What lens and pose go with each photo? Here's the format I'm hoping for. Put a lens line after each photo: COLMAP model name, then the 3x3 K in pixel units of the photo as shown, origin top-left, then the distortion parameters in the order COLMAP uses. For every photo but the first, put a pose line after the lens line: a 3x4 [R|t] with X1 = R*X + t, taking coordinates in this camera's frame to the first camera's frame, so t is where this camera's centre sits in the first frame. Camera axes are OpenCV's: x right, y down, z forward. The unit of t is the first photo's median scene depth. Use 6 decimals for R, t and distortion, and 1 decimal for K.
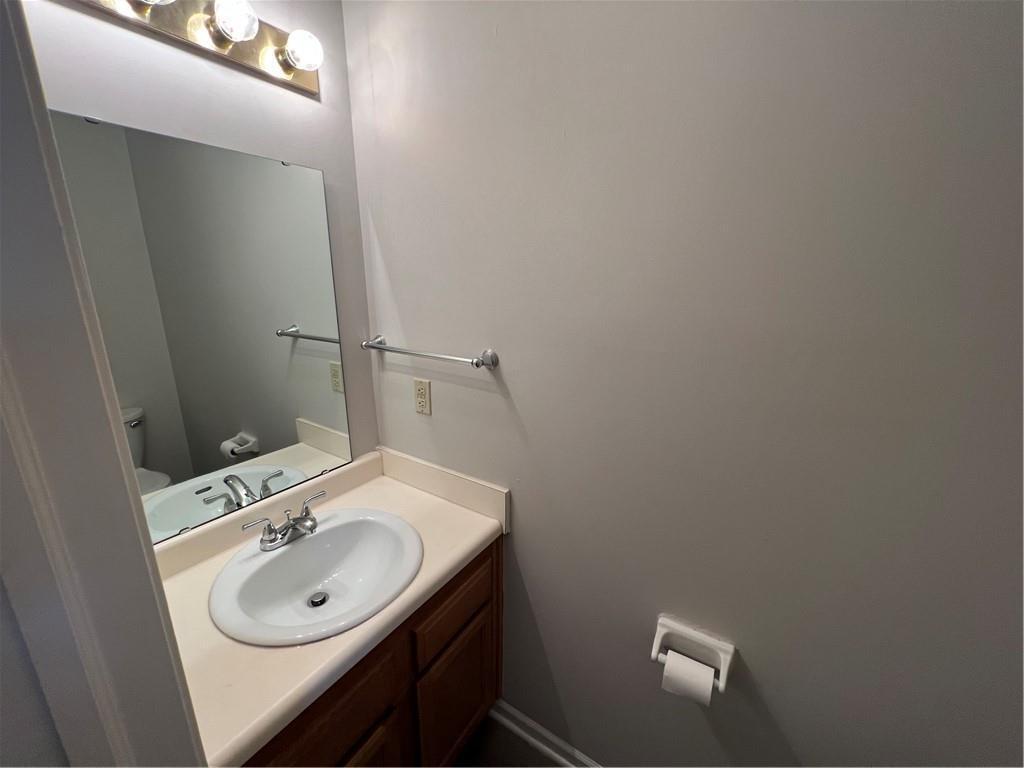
lens RADIAL K [[411.0, 0, 513.3], [0, 411.0, 380.7], [0, 0, 1]] dist [0.002477, 0.000383]
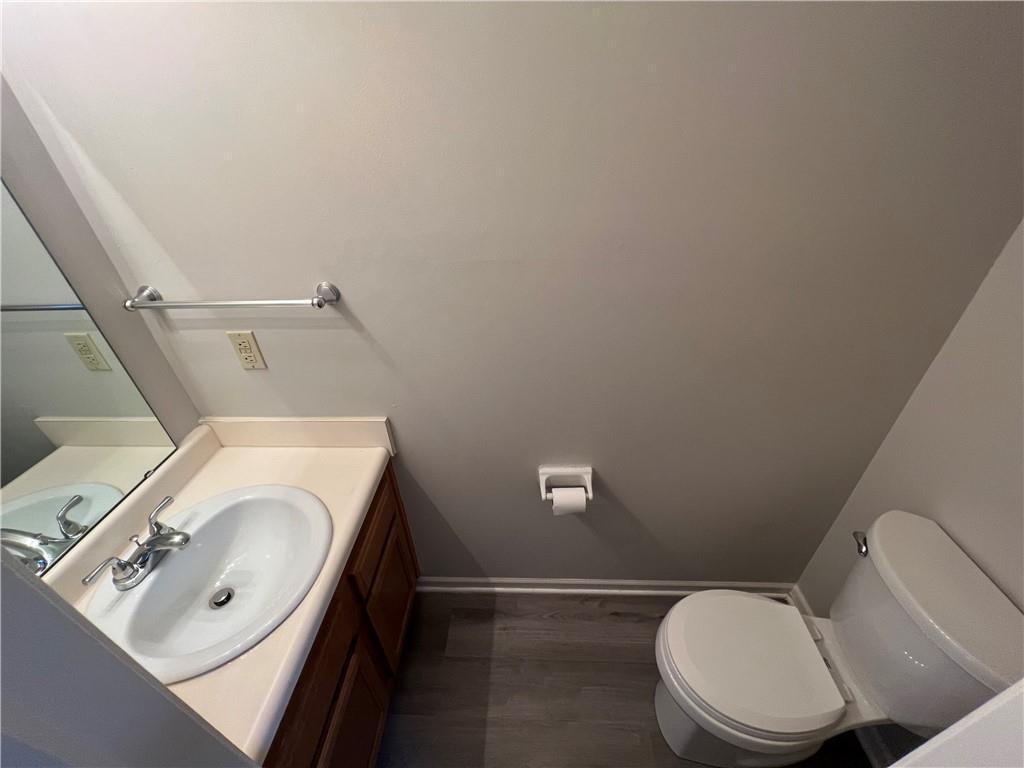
lens RADIAL K [[411.0, 0, 508.2], [0, 411.0, 383.0], [0, 0, 1]] dist [0.002477, 0.000383]
pose [[0.859447, -0.311119, 0.405654, -0.132093], [0.167612, 0.921120, 0.351346, -0.111500], [-0.482966, -0.233971, 0.843802, 0.026331]]
